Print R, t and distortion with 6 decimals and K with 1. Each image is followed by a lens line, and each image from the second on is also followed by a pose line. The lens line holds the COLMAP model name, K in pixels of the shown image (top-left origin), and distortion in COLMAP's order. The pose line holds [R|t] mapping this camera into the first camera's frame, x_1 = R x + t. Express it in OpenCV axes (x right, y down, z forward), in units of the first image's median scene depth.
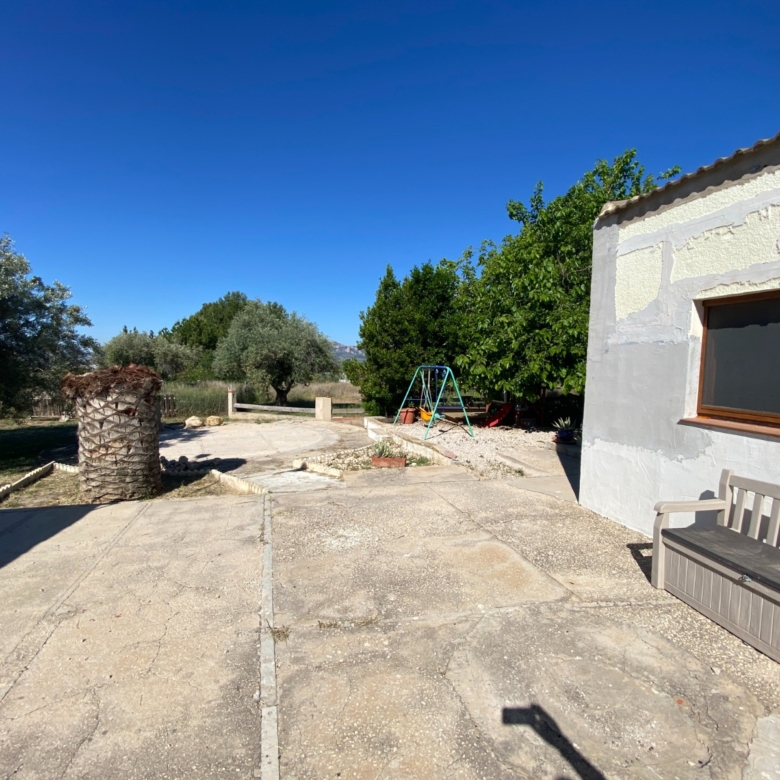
lens RADIAL K [[418.8, 0, 387.9], [0, 418.8, 386.1], [0, 0, 1]] dist [0.028134, -0.032587]
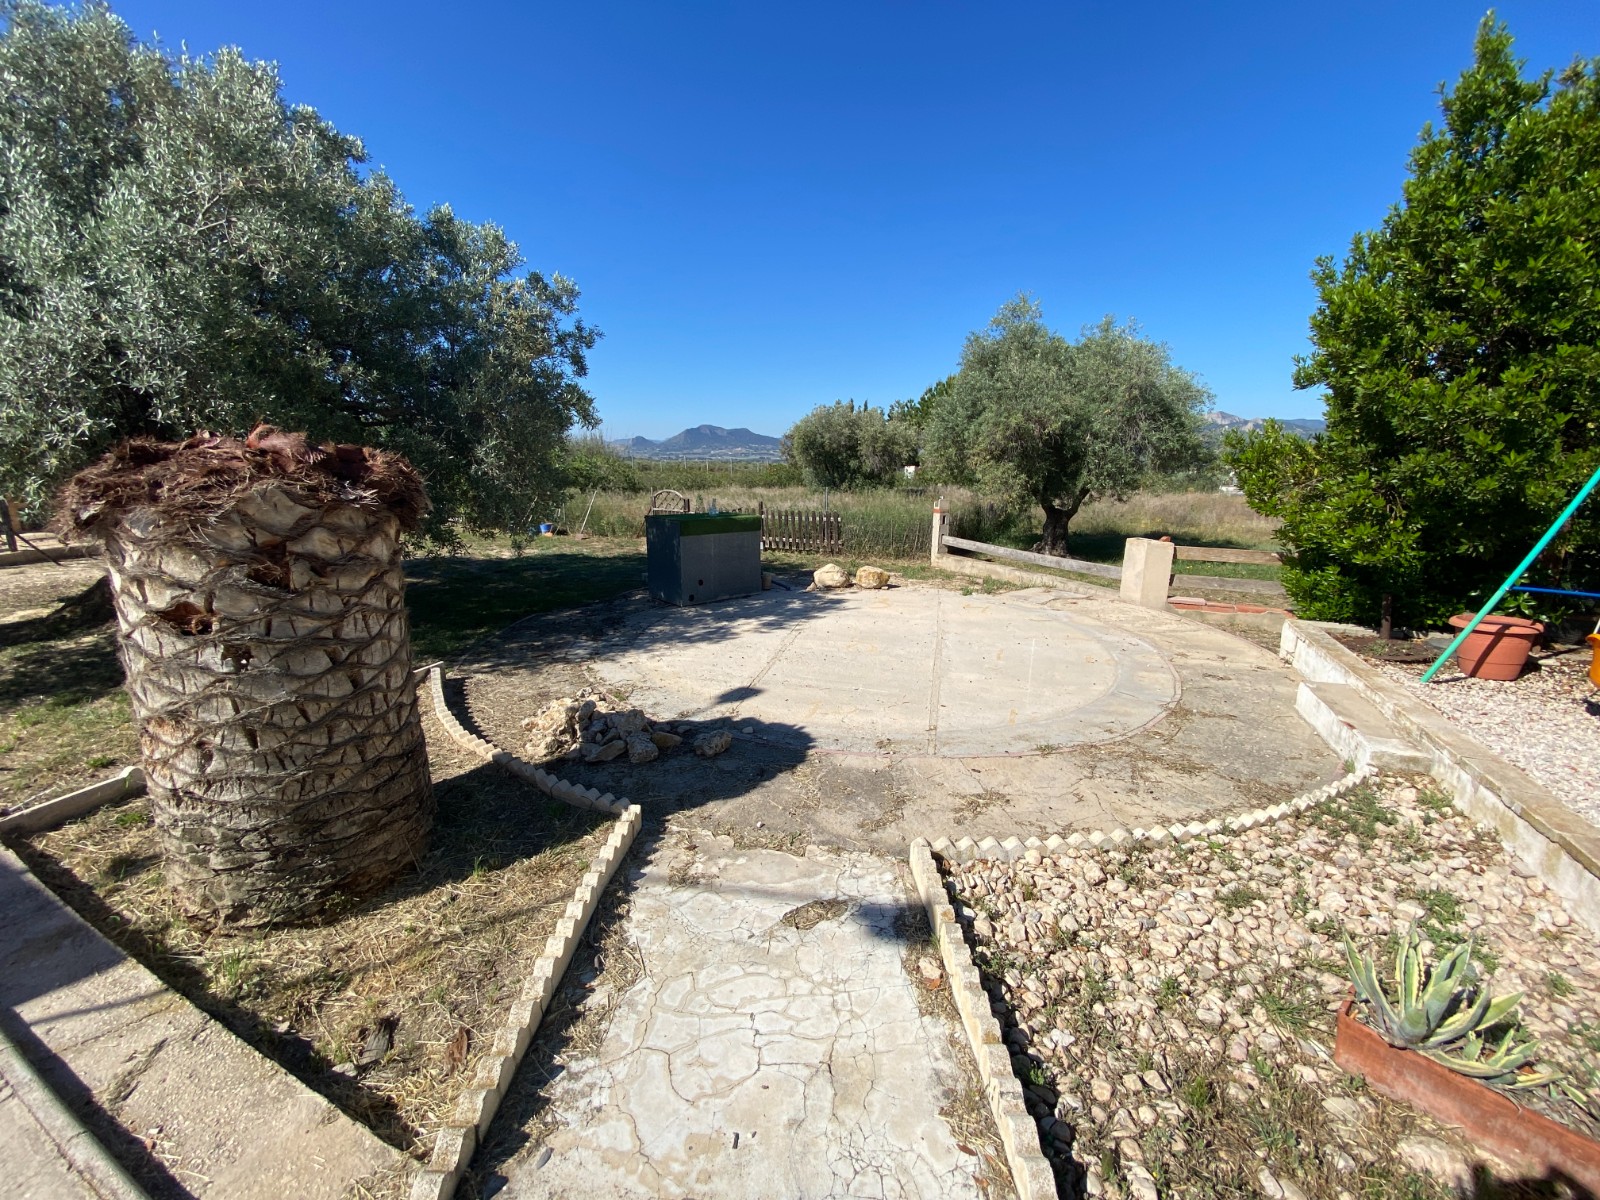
lens RADIAL K [[639.2, 0, 795.6], [0, 639.2, 612.1], [0, 0, 1]] dist [0.021643, -0.025385]
pose [[0.770703, 0.142556, -0.621043, -0.042877], [-0.026755, 0.981033, 0.191986, -0.011855], [0.636632, -0.131348, 0.759899, 0.436884]]
